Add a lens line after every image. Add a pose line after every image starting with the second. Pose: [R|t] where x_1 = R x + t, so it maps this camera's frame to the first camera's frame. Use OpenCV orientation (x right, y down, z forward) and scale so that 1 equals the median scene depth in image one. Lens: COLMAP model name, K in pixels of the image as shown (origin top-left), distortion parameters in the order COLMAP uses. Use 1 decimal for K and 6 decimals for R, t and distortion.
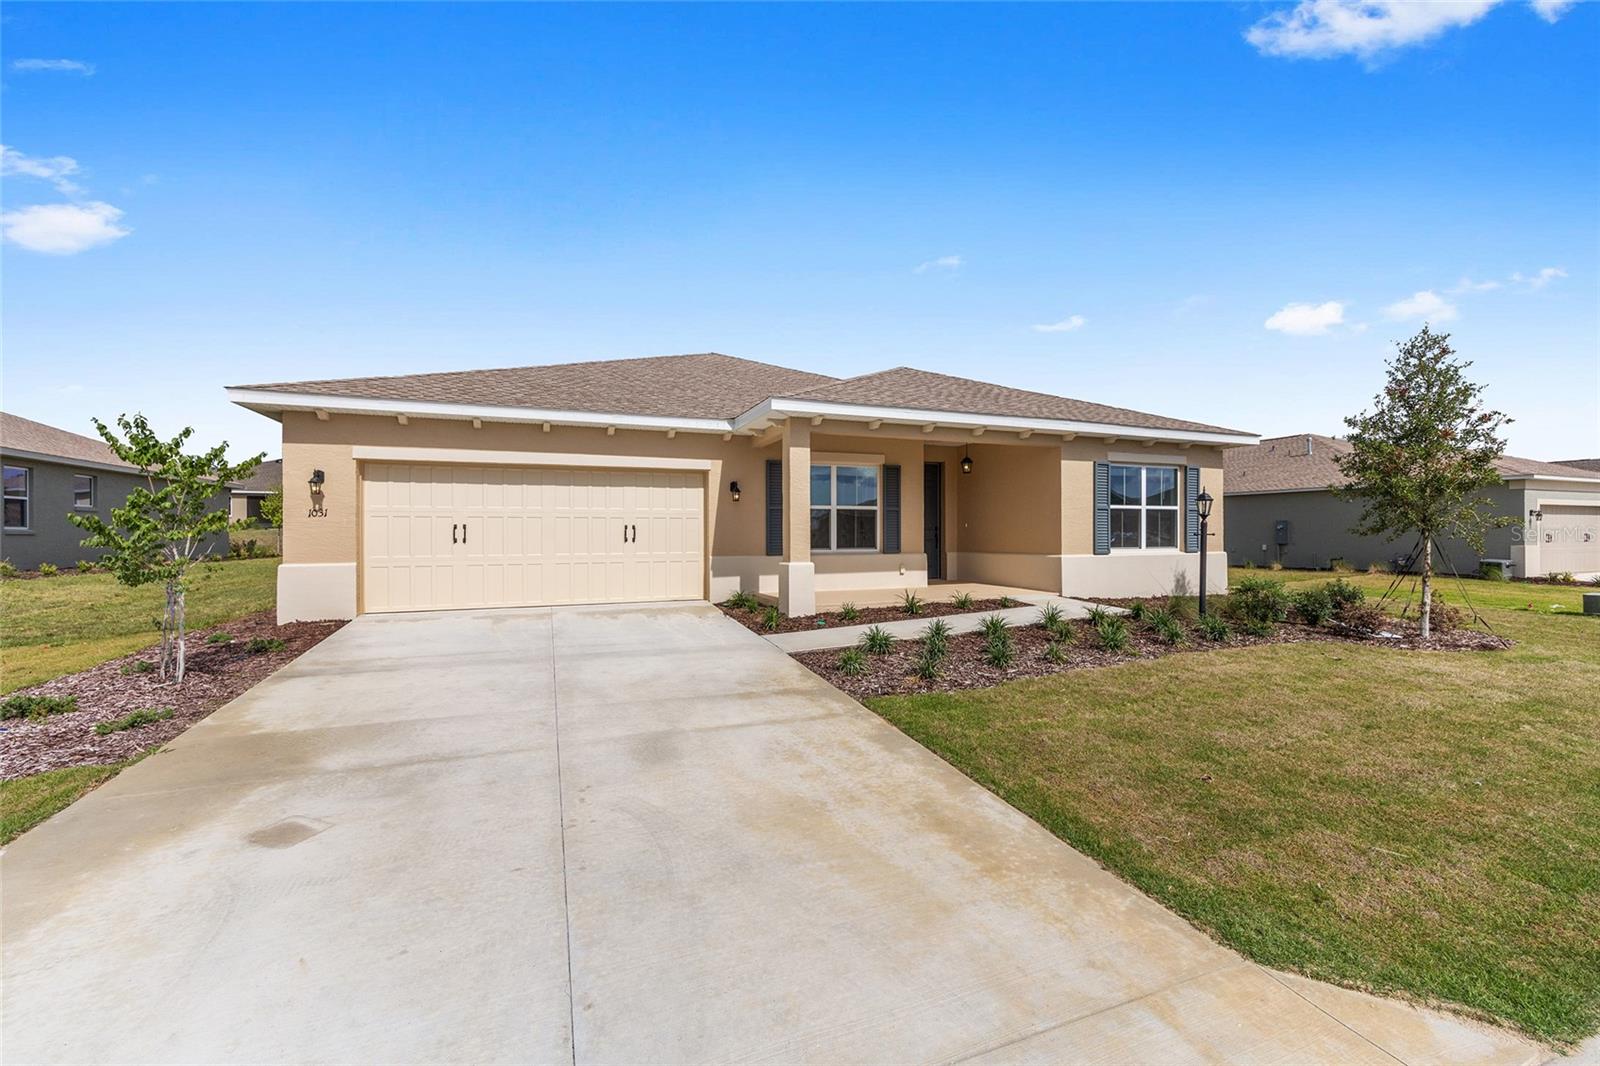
lens RADIAL K [[645.4, 0, 801.4], [0, 645.4, 530.8], [0, 0, 1]] dist [0.001989, -0.000411]
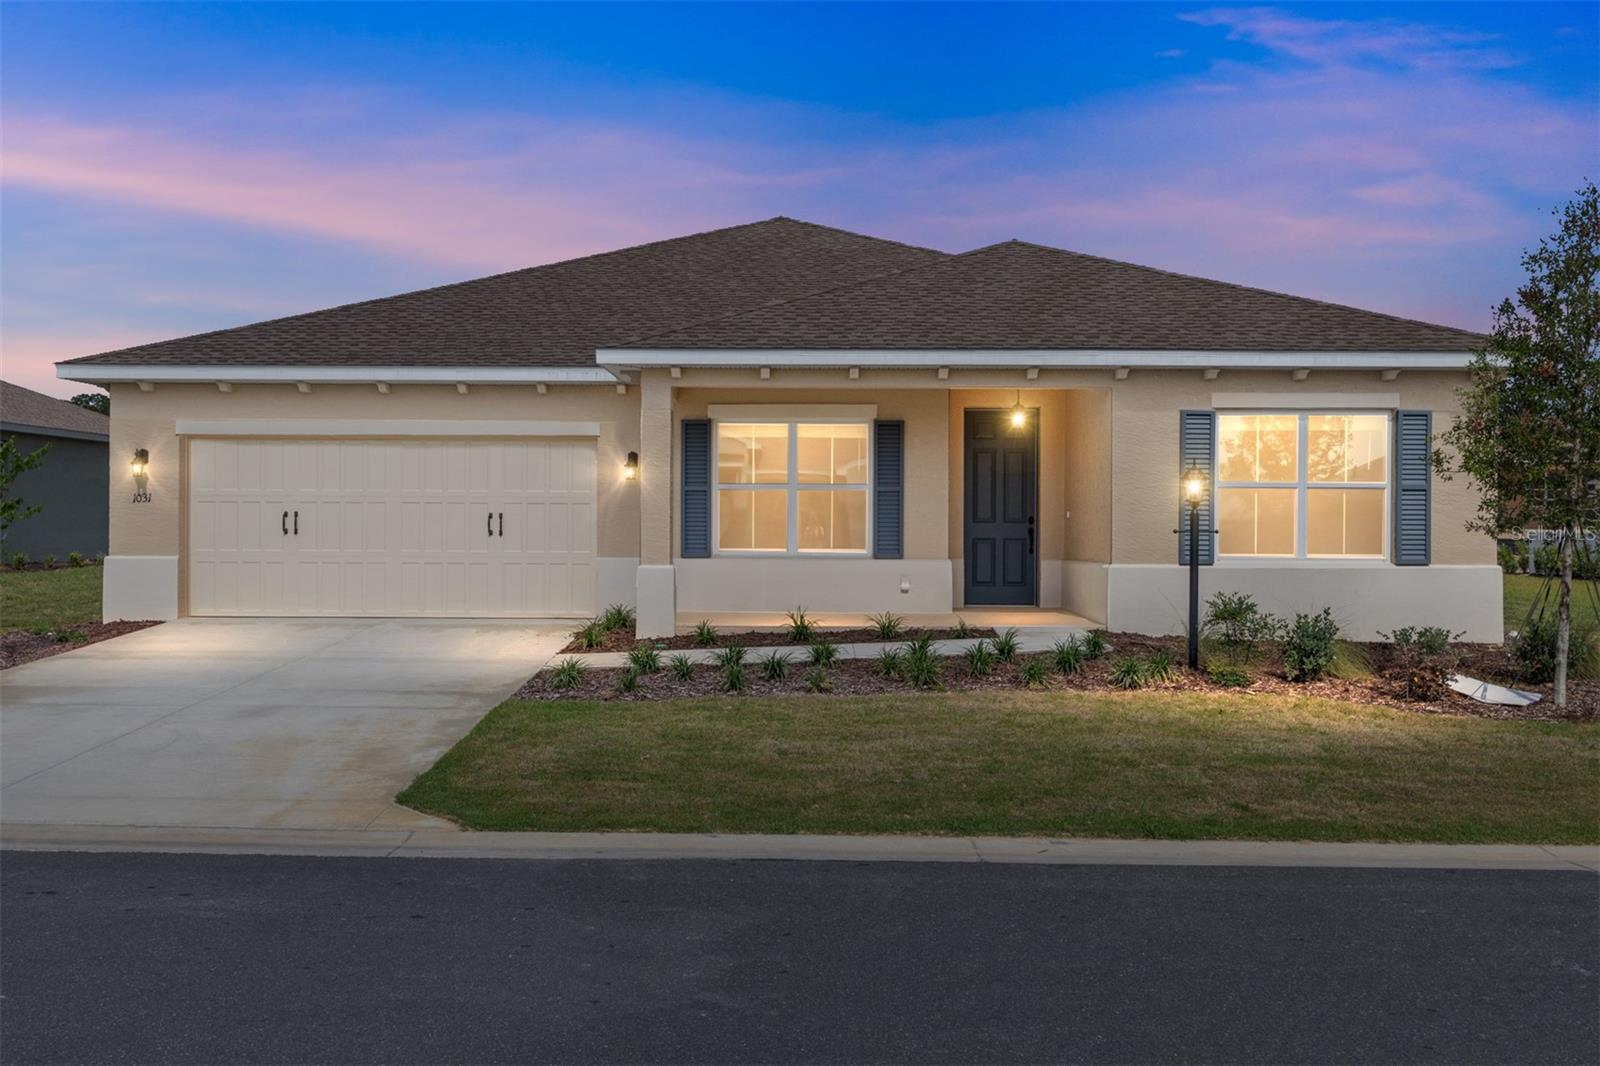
lens RADIAL K [[1562.9, 0, 798.6], [0, 1562.9, 540.2], [0, 0, 1]] dist [0.023595, 0.000000]
pose [[0.925675, 0.010658, -0.378169, 0.689419], [-0.005567, 0.999879, 0.014553, -0.005210], [0.378279, -0.011366, 0.925622, -0.495988]]
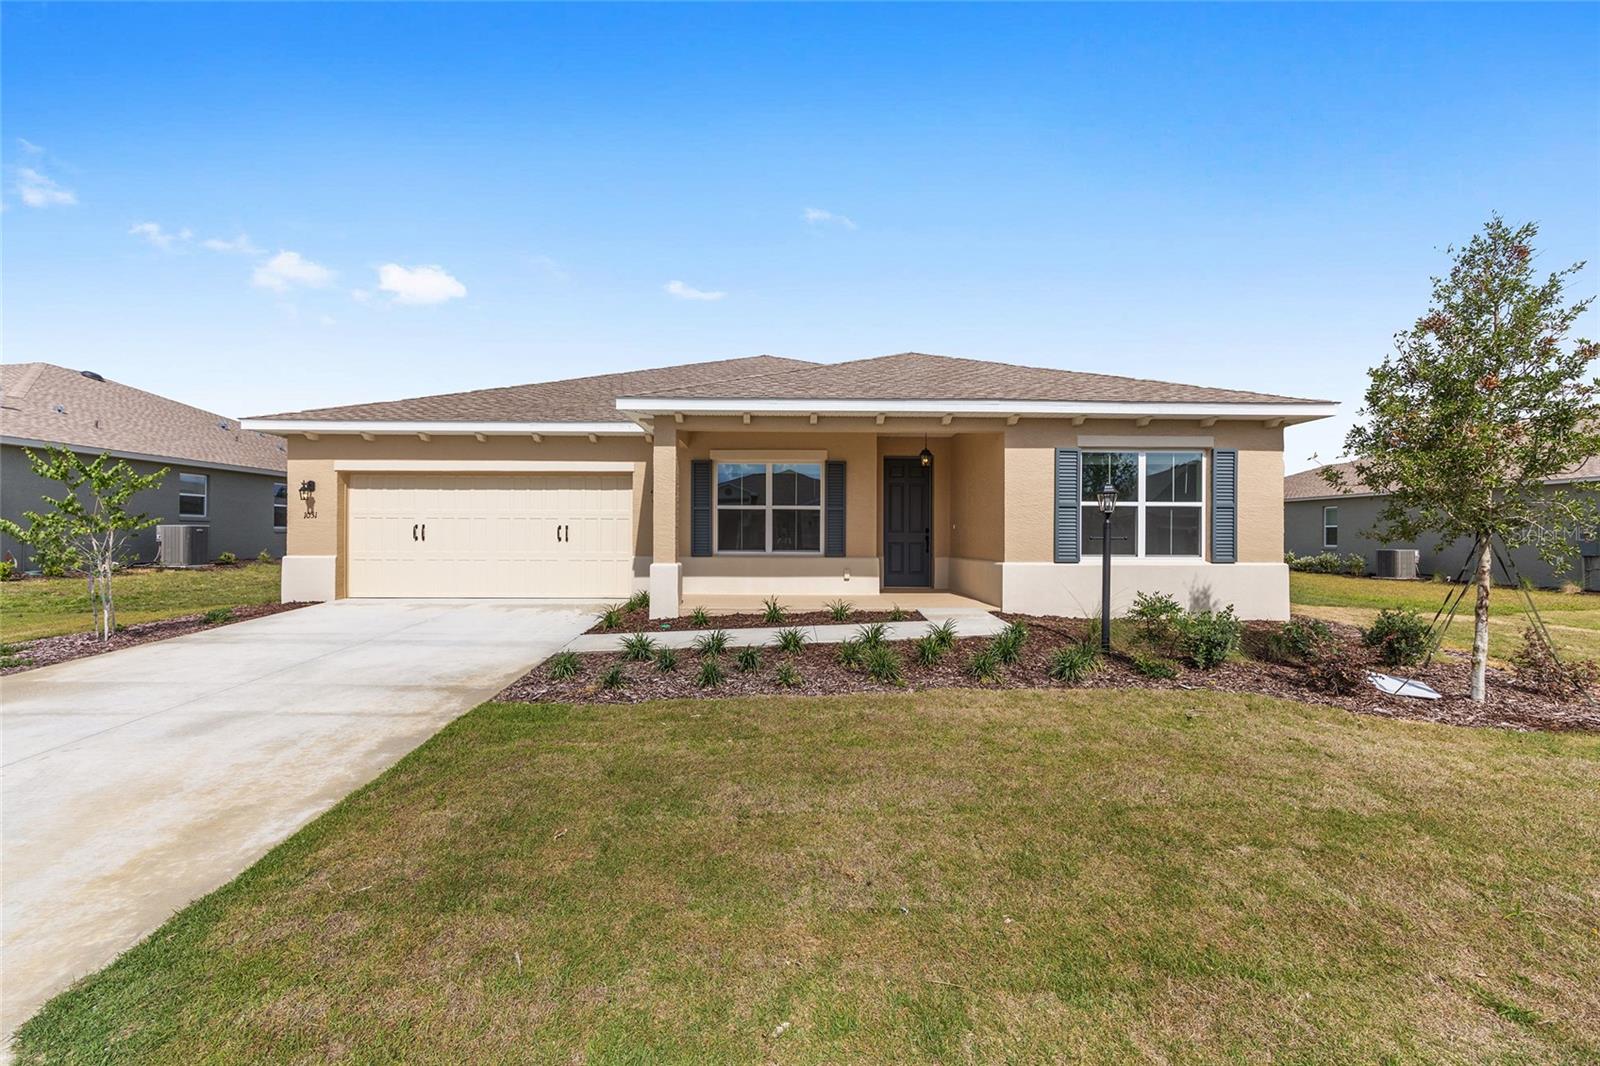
lens RADIAL K [[645.4, 0, 795.9], [0, 645.4, 534.0], [0, 0, 1]] dist [0.001989, -0.000411]
pose [[0.935798, 0.006060, -0.352484, 0.442962], [-0.005680, 0.999982, 0.002114, 0.000817], [0.352491, 0.000024, 0.935815, 0.127355]]
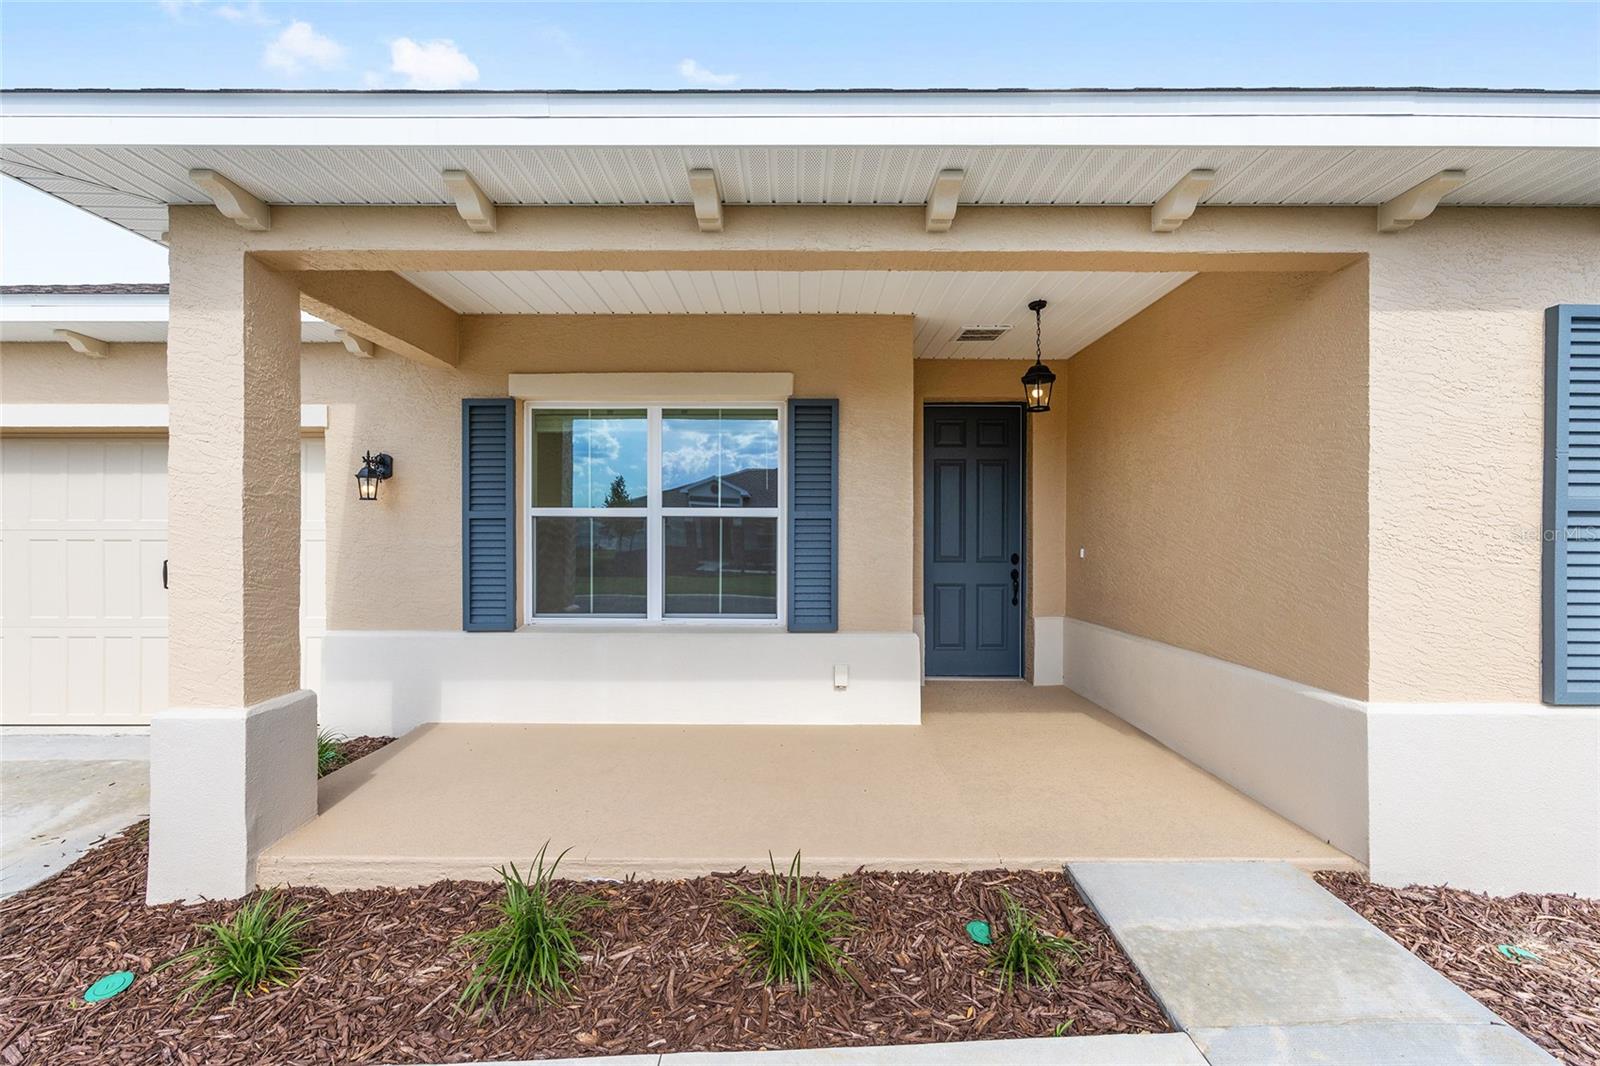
lens RADIAL K [[645.4, 0, 800.9], [0, 645.4, 538.6], [0, 0, 1]] dist [0.001989, -0.000411]
pose [[0.931090, 0.006052, -0.364739, 0.291769], [-0.002153, 0.999936, 0.011096, -0.025479], [0.364783, -0.009546, 0.931044, 0.693796]]
